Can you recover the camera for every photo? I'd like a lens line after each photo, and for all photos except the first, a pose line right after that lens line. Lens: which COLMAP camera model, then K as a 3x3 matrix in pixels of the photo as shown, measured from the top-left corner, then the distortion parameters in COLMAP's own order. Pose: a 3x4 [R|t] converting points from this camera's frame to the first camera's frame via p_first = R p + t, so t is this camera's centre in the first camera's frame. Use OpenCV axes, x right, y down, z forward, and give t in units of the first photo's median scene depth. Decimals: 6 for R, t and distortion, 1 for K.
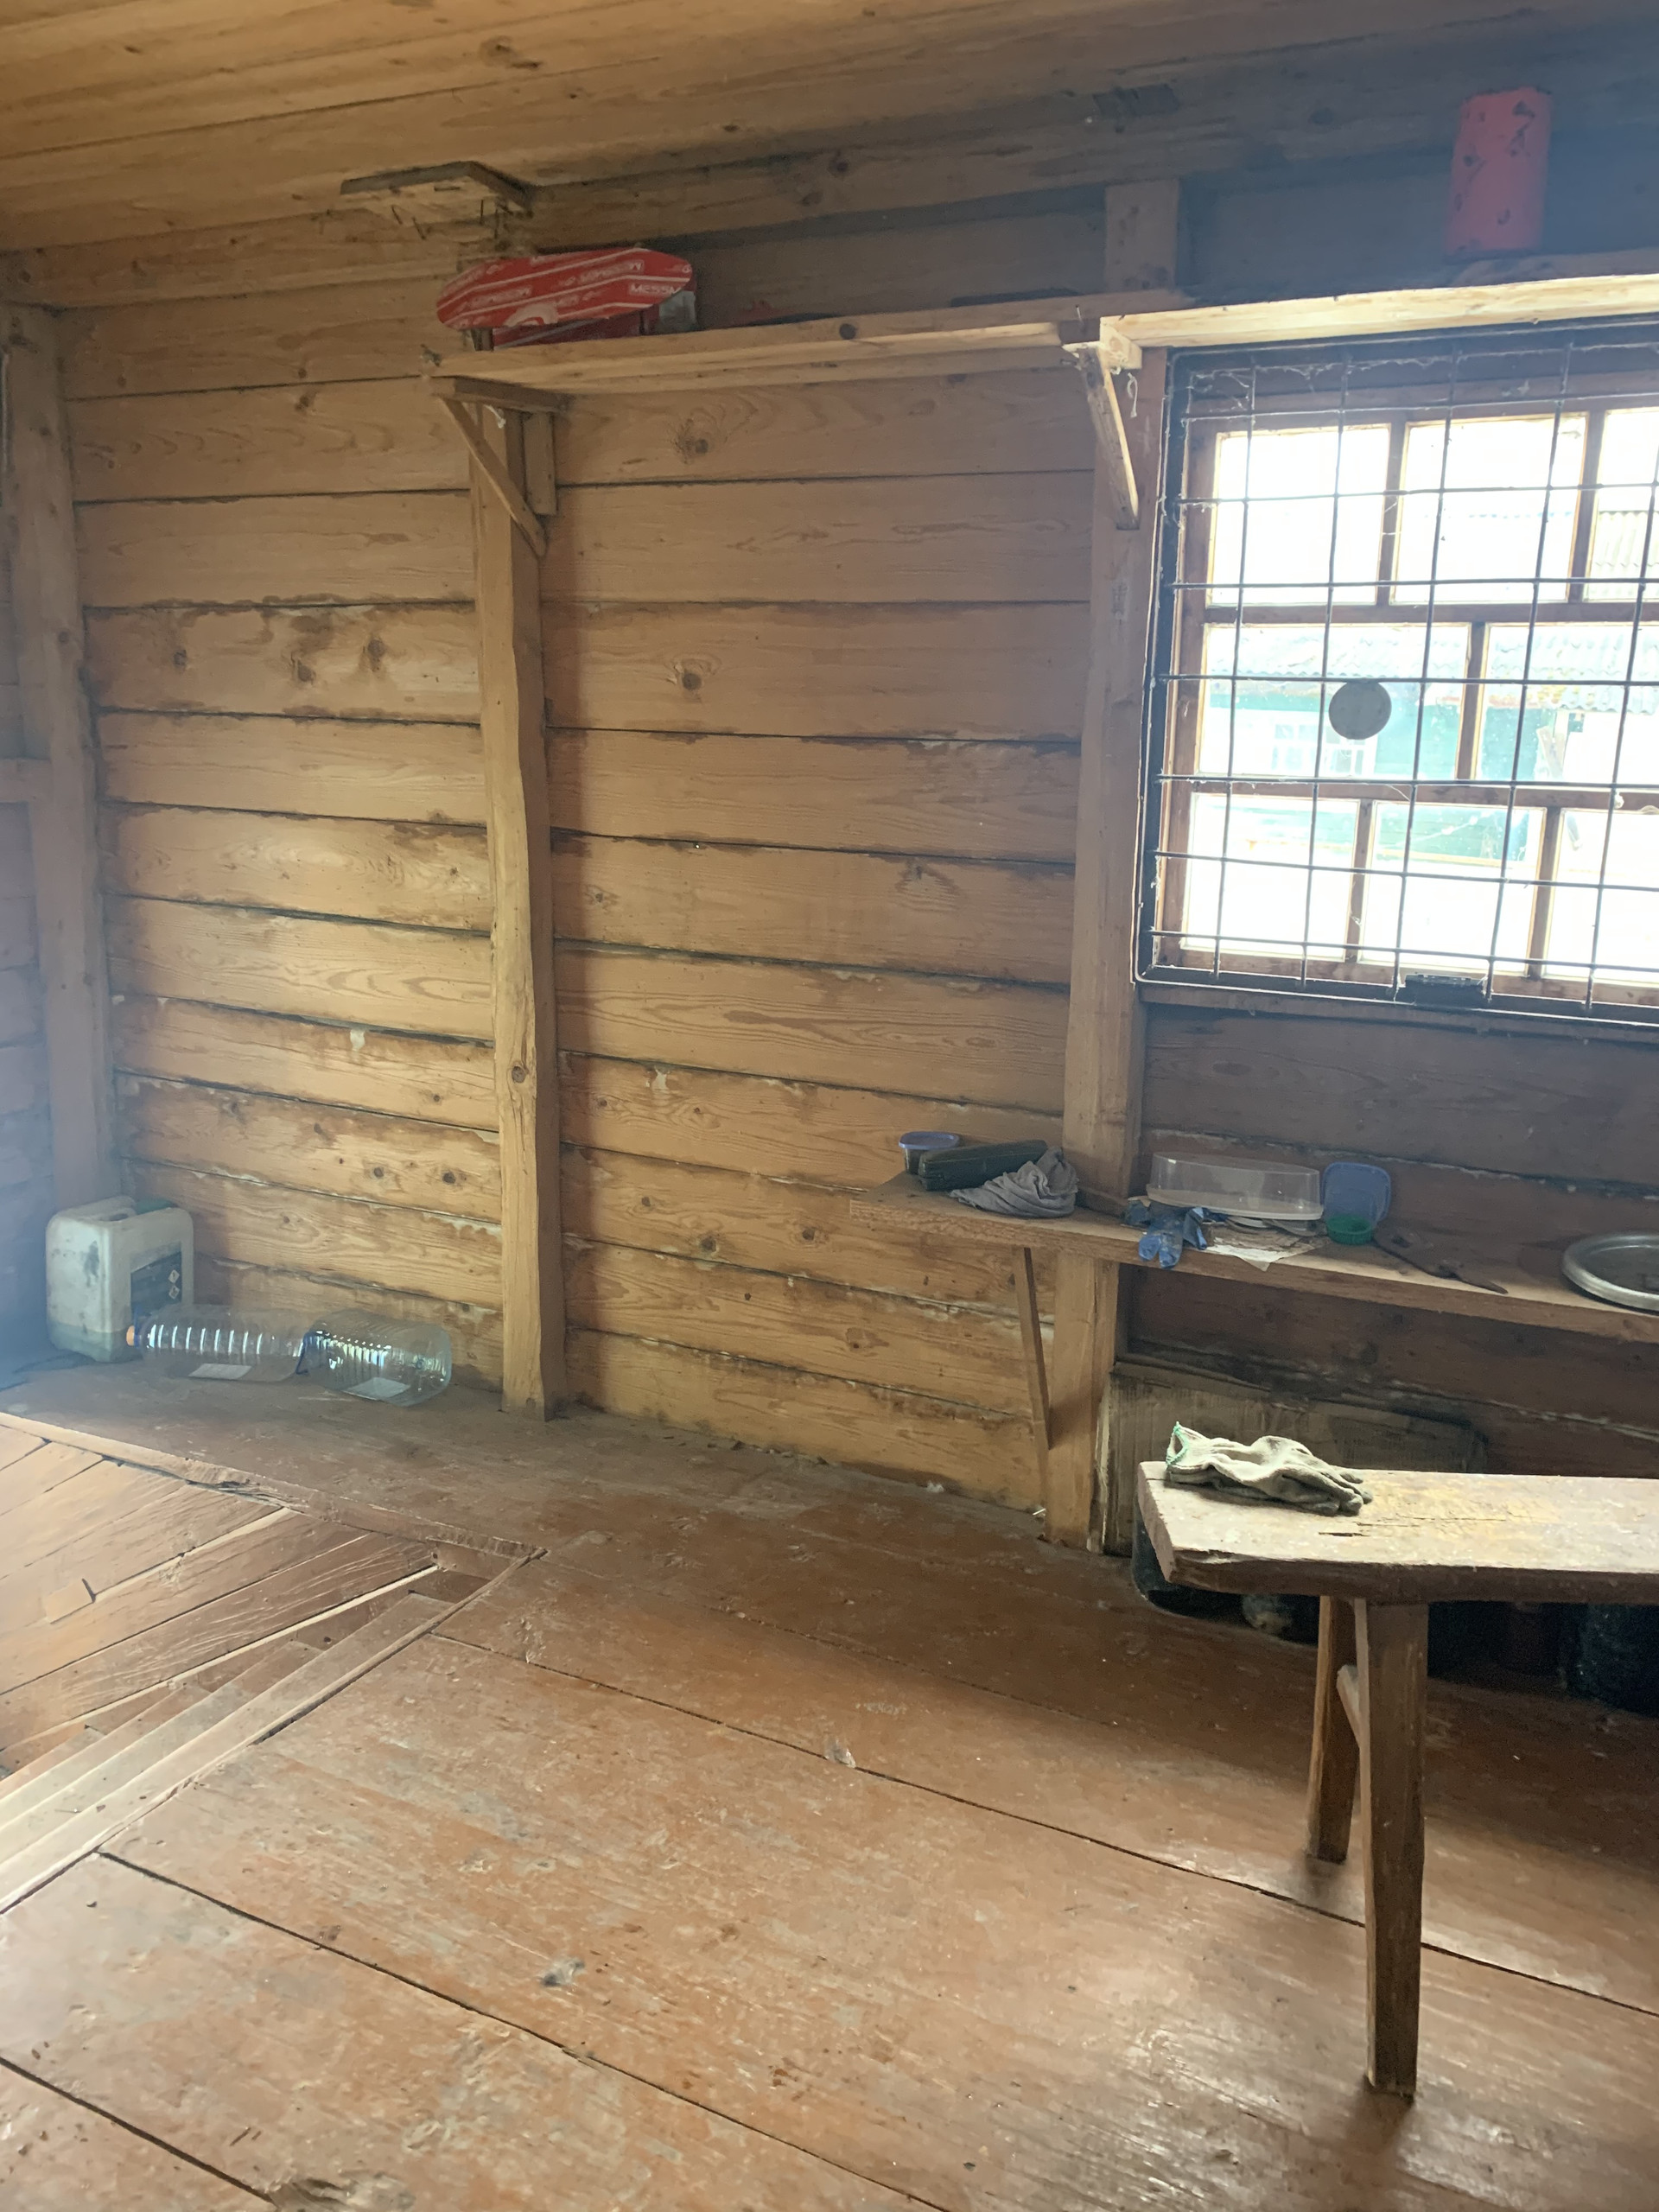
lens RADIAL K [[1717.9, 0, 829.5], [0, 1717.9, 1106.0], [0, 0, 1]] dist [0.007980, 0.007152]
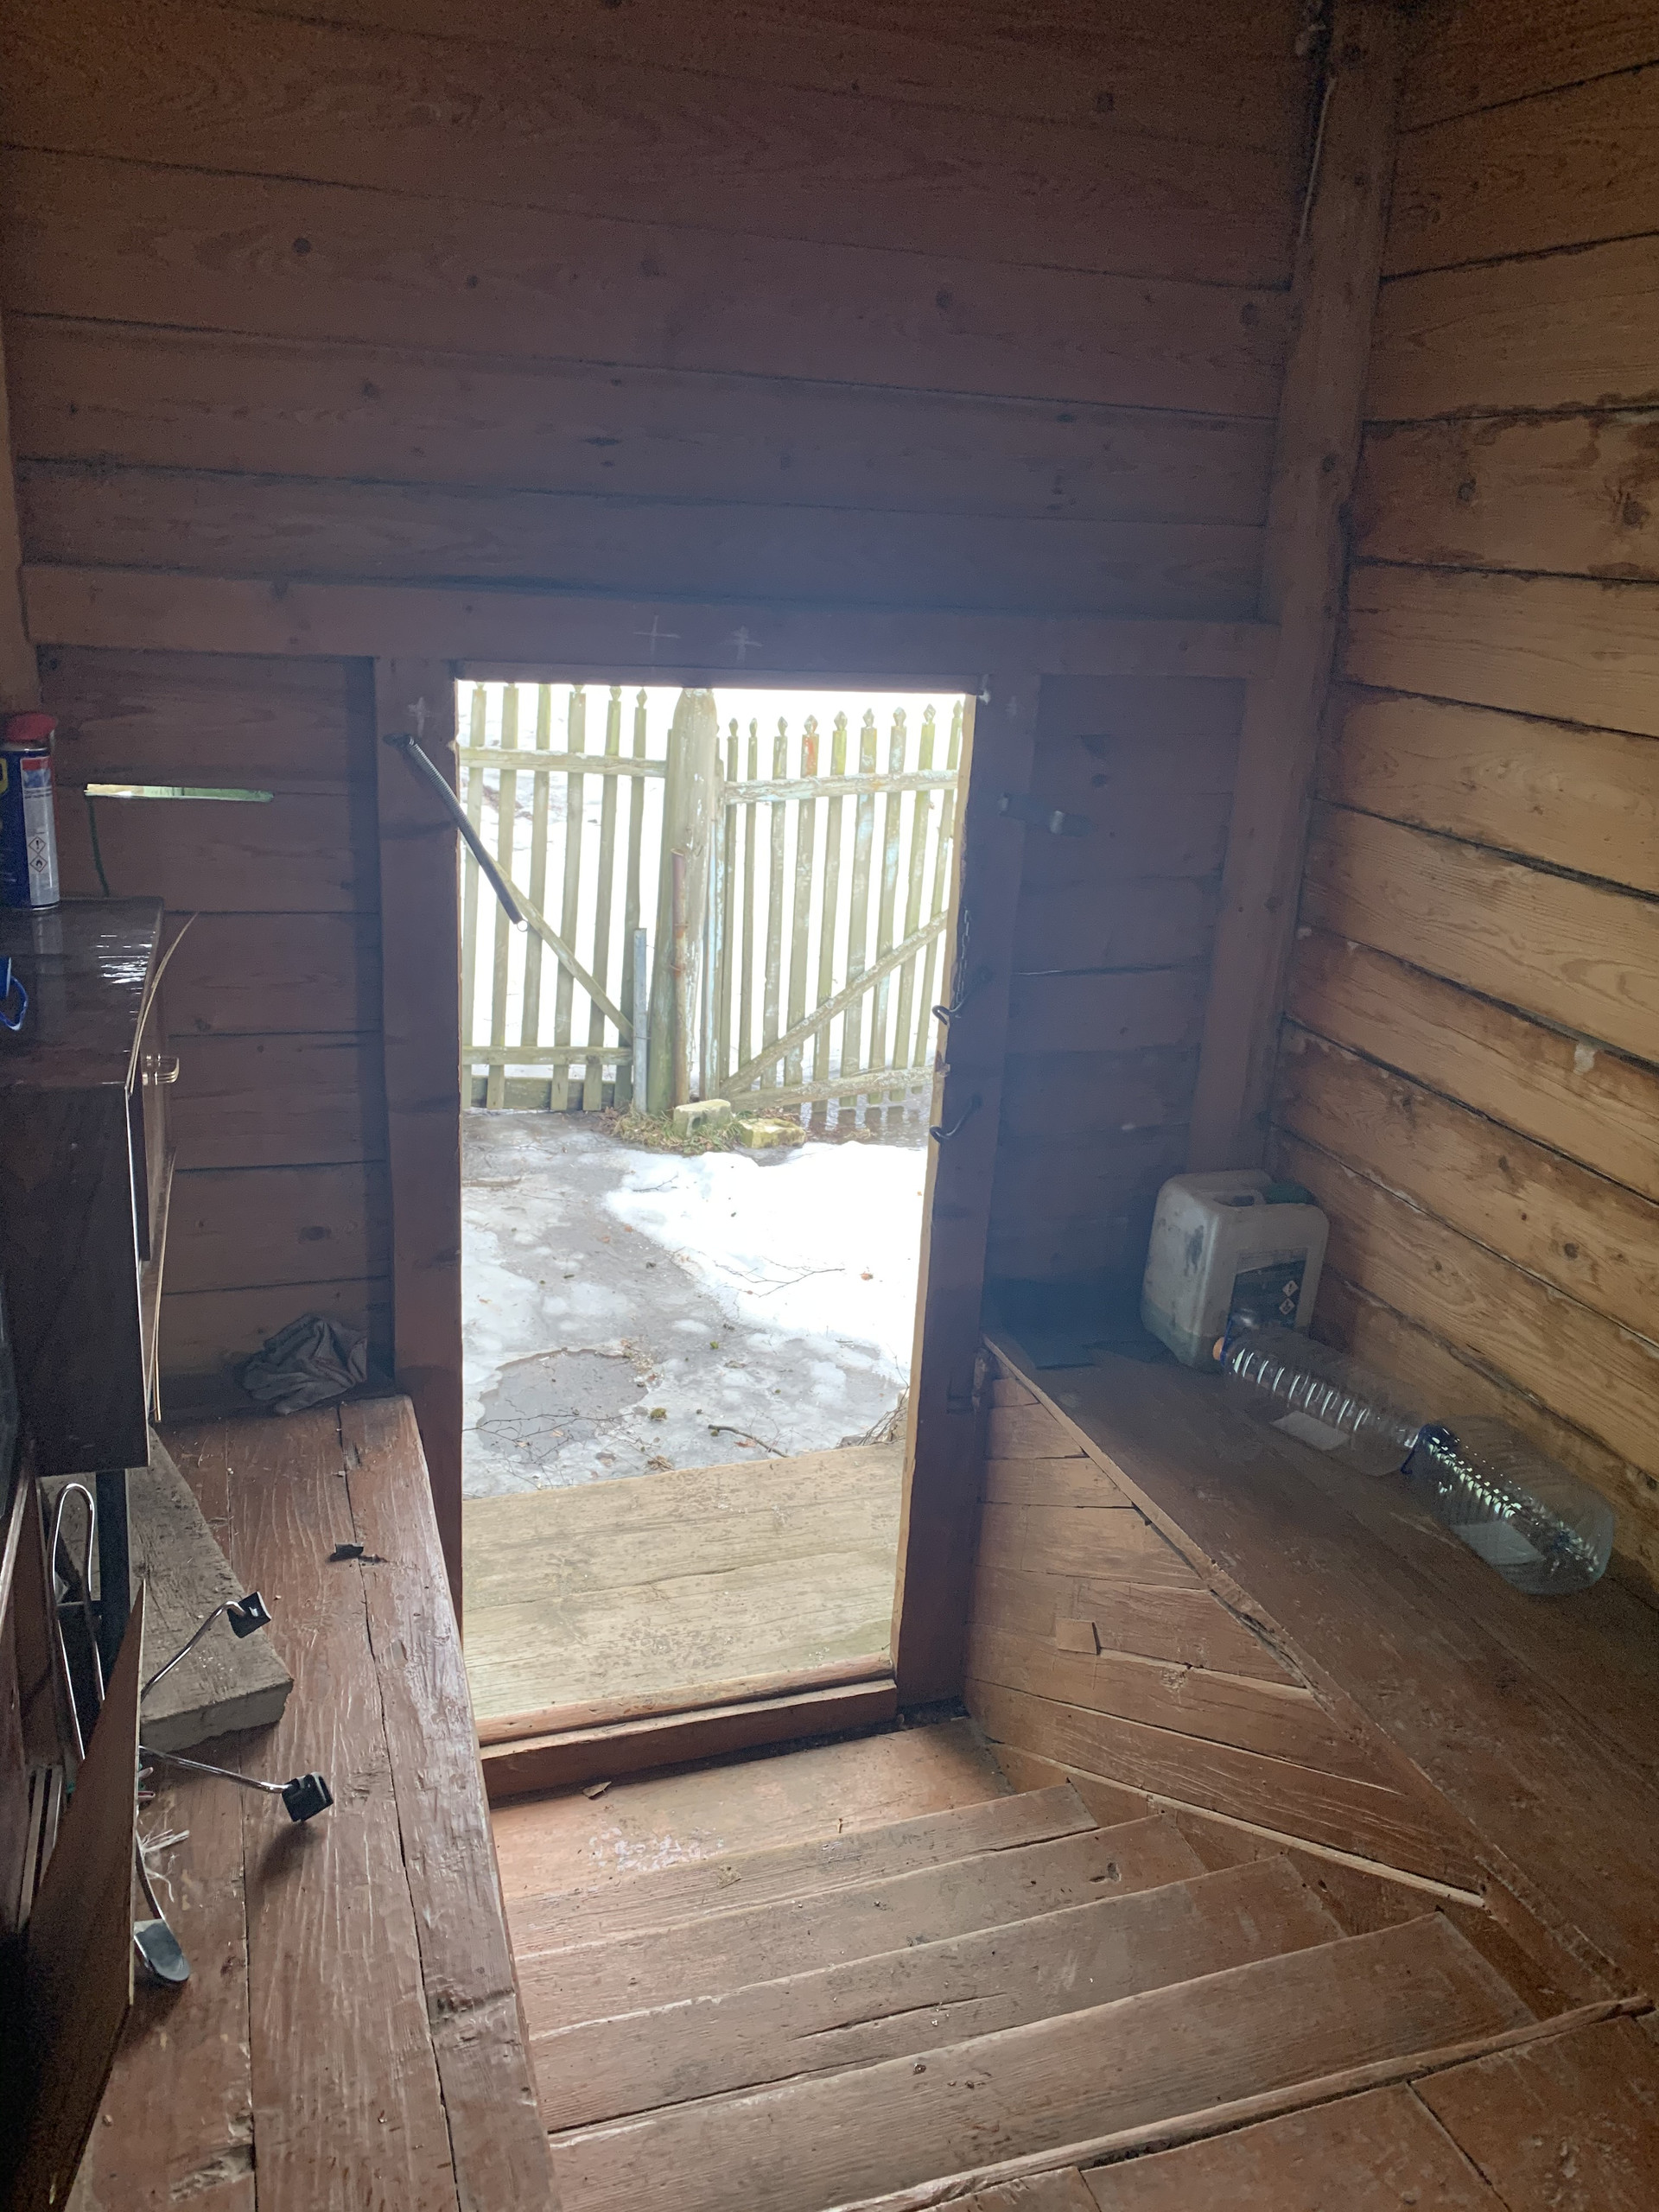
lens RADIAL K [[1717.9, 0, 829.5], [0, 1717.9, 1106.0], [0, 0, 1]] dist [0.007980, 0.007152]
pose [[0.727486, 0.231351, -0.645942, -0.044023], [-0.175658, 0.972863, 0.150608, -0.069292], [0.663256, 0.003900, 0.748383, 0.276840]]
